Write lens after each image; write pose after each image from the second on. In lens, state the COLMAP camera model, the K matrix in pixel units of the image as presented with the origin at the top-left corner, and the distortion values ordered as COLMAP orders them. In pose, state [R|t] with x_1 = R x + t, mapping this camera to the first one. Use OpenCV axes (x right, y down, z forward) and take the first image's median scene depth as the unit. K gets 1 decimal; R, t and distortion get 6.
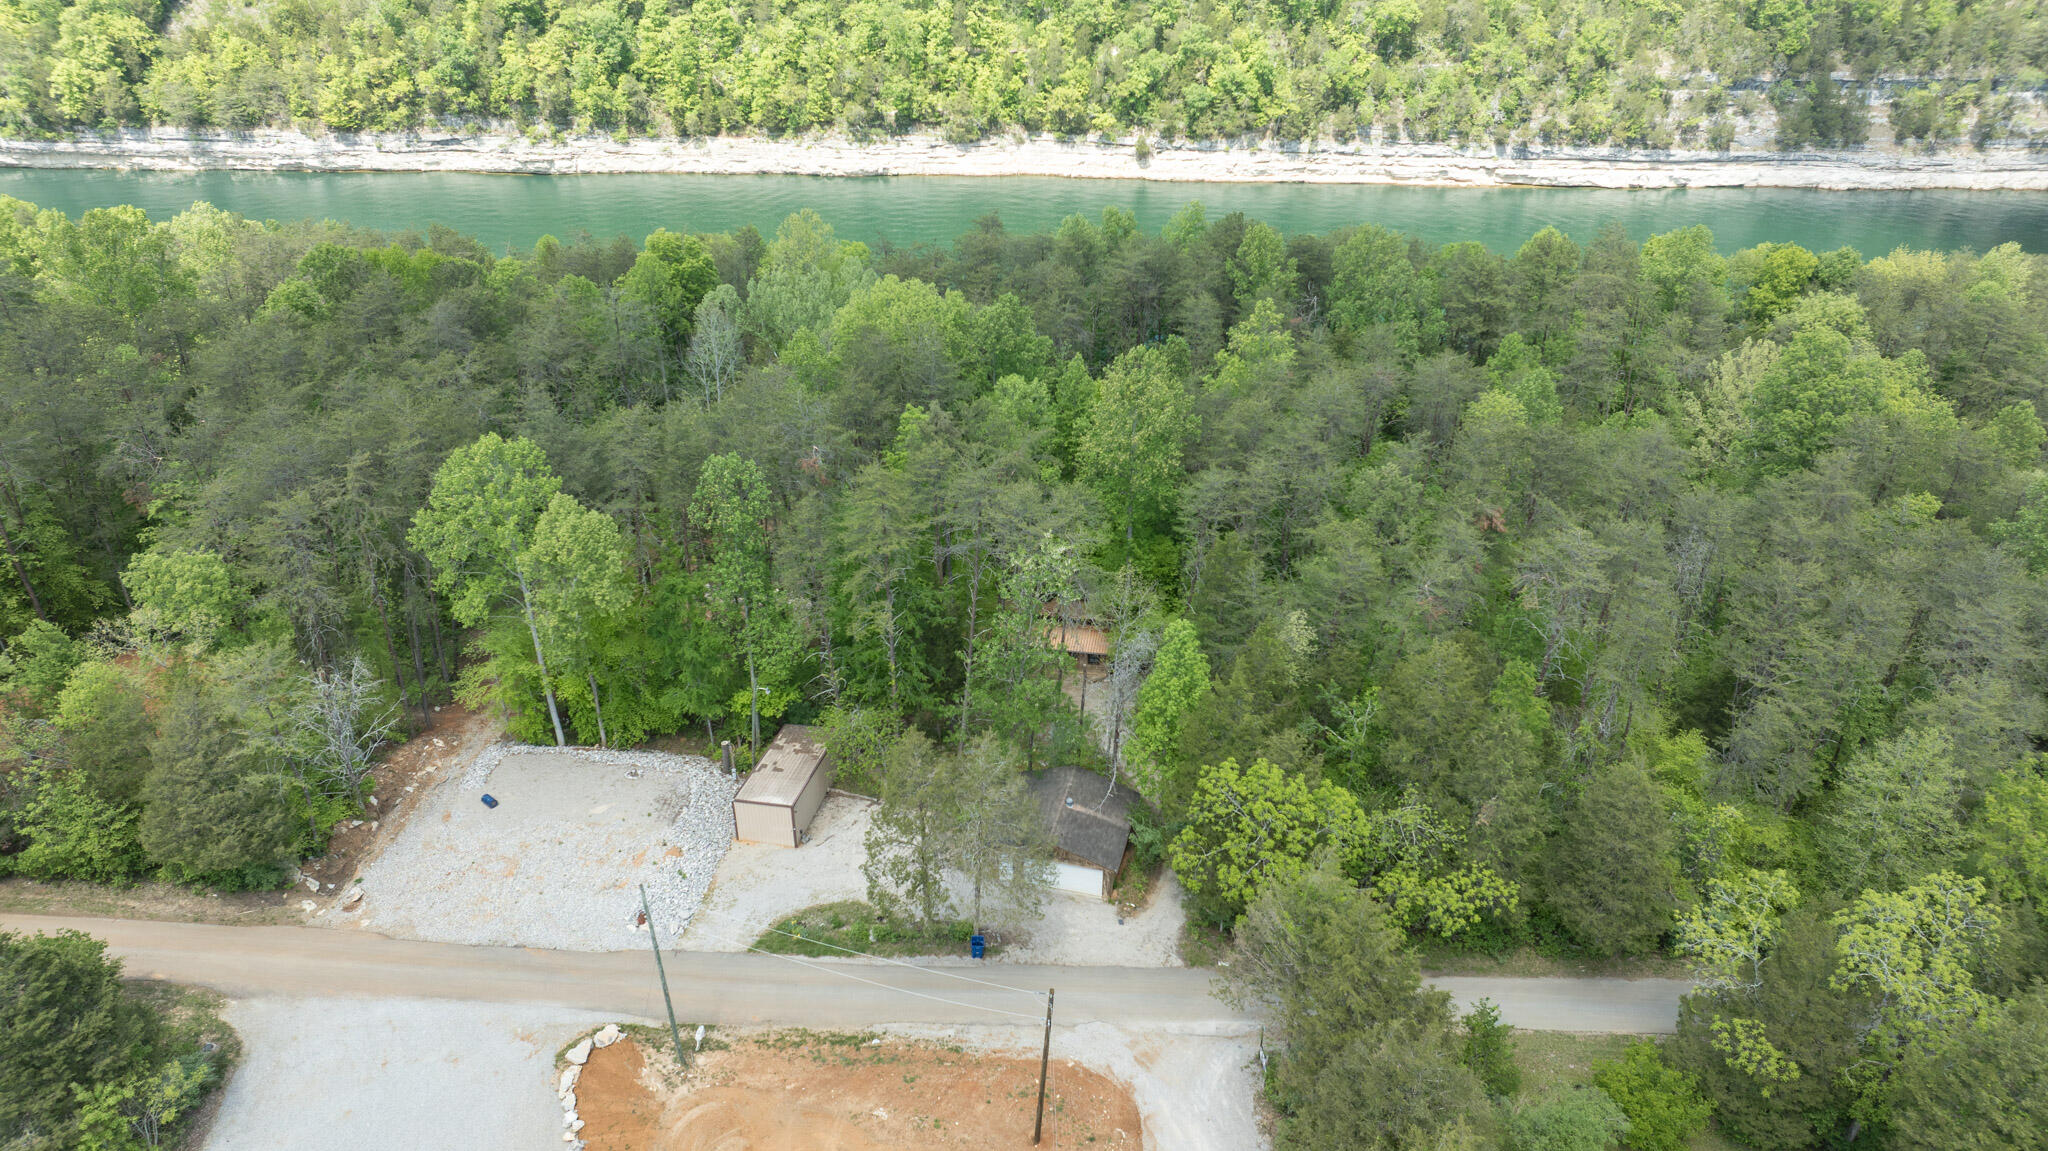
lens RADIAL K [[1440.5, 0, 1030.5], [0, 1440.5, 571.6], [0, 0, 1]] dist [-0.034609, 0.029319]
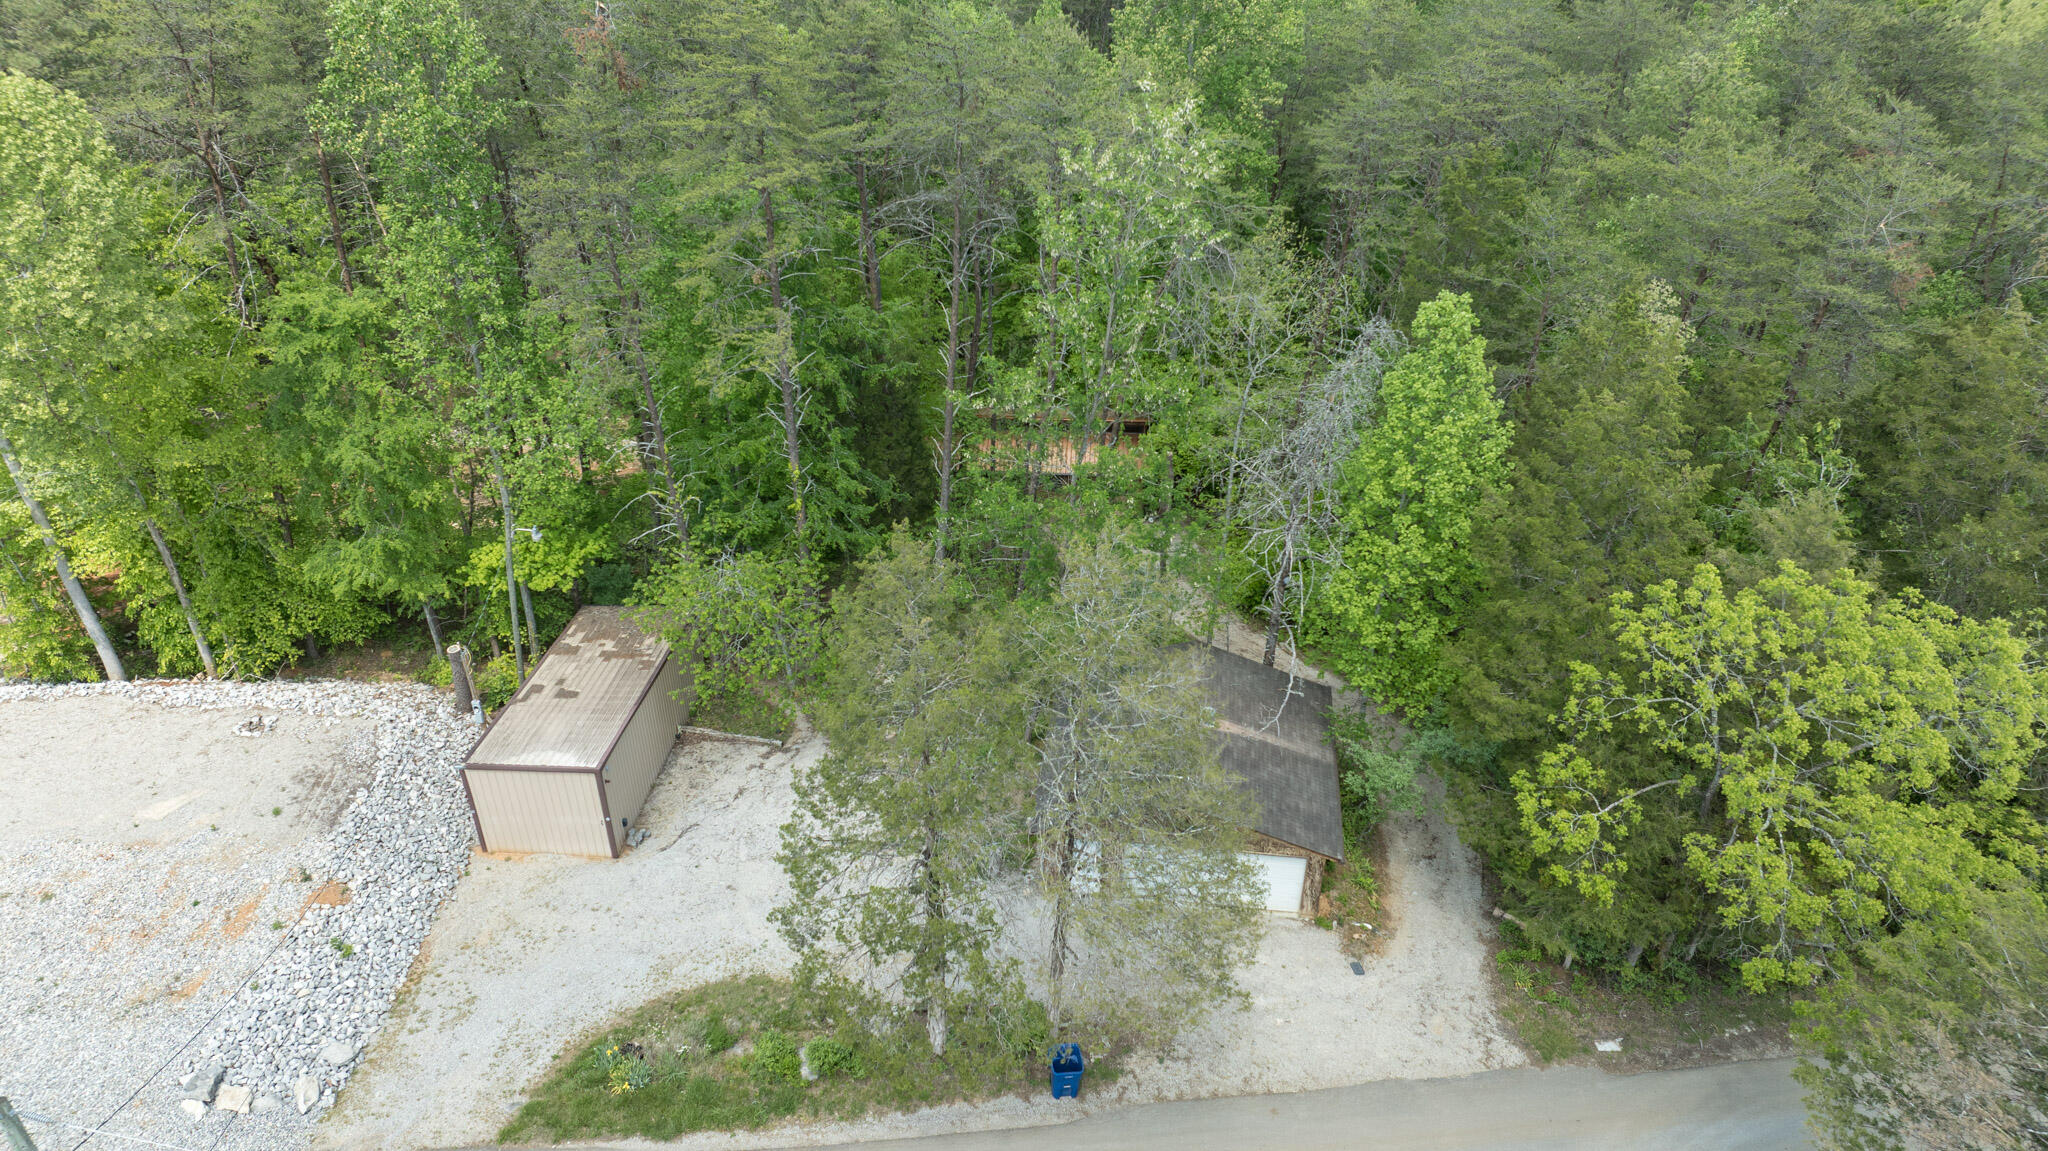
lens RADIAL K [[1440.5, 0, 1030.5], [0, 1440.5, 571.6], [0, 0, 1]] dist [-0.034609, 0.029319]
pose [[0.992986, -0.063120, 0.099970, -0.073363], [0.058349, 0.997046, 0.049956, 0.088045], [-0.102828, -0.043773, 0.993736, 0.549039]]
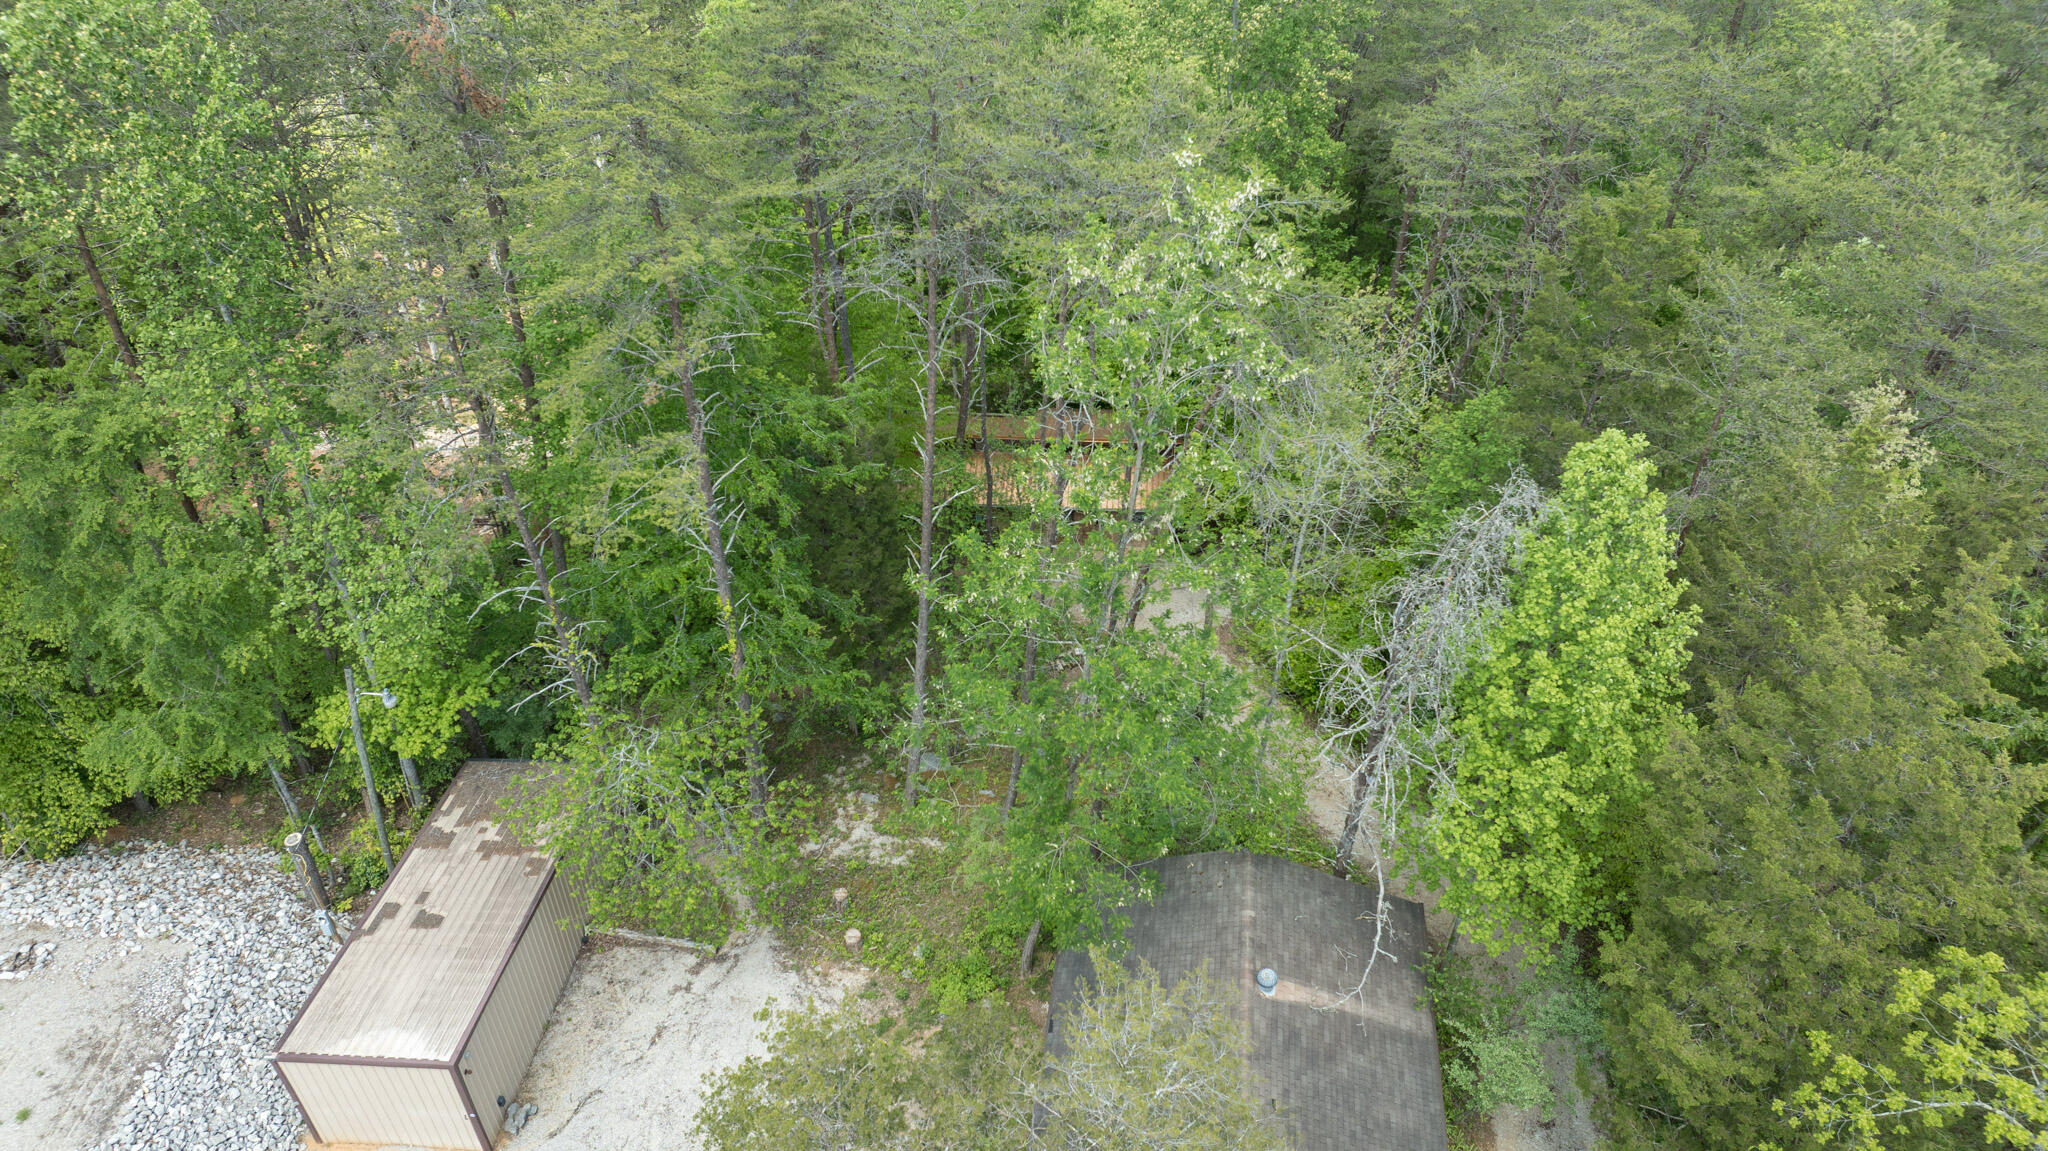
lens RADIAL K [[1470.1, 0, 1028.9], [0, 1470.1, 571.6], [0, 0, 1]] dist [-0.077545, 0.105766]
pose [[0.993866, -0.072134, 0.083823, -0.052496], [0.061433, 0.990393, 0.123887, 0.015899], [-0.091954, -0.117978, 0.988750, 0.670887]]
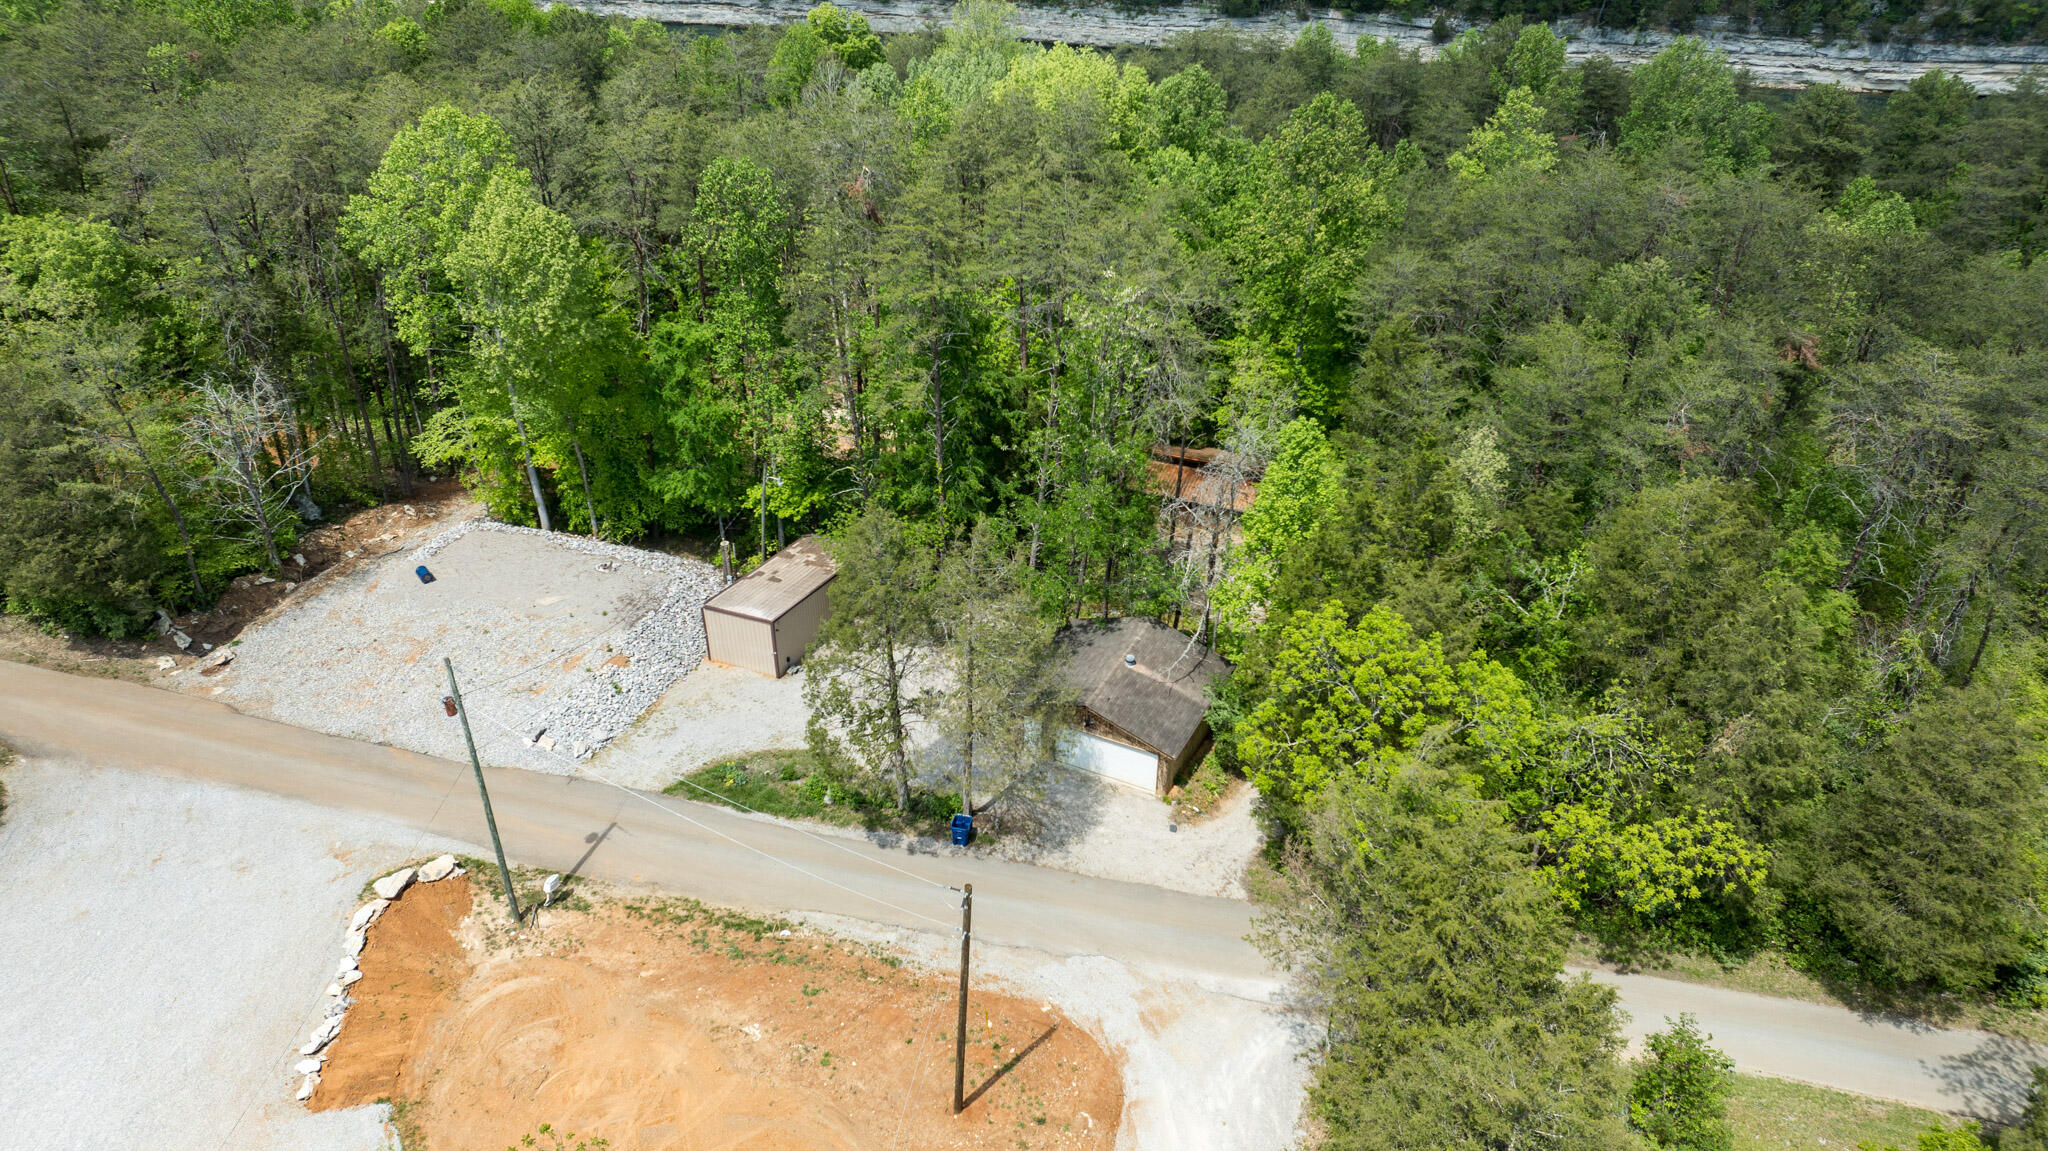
lens RADIAL K [[1440.5, 0, 1030.5], [0, 1440.5, 571.6], [0, 0, 1]] dist [-0.034609, 0.029319]
pose [[0.977244, 0.109819, -0.181477, 0.105614], [-0.102810, 0.993561, 0.047617, 0.086801], [0.185538, -0.027876, 0.982242, 0.276918]]
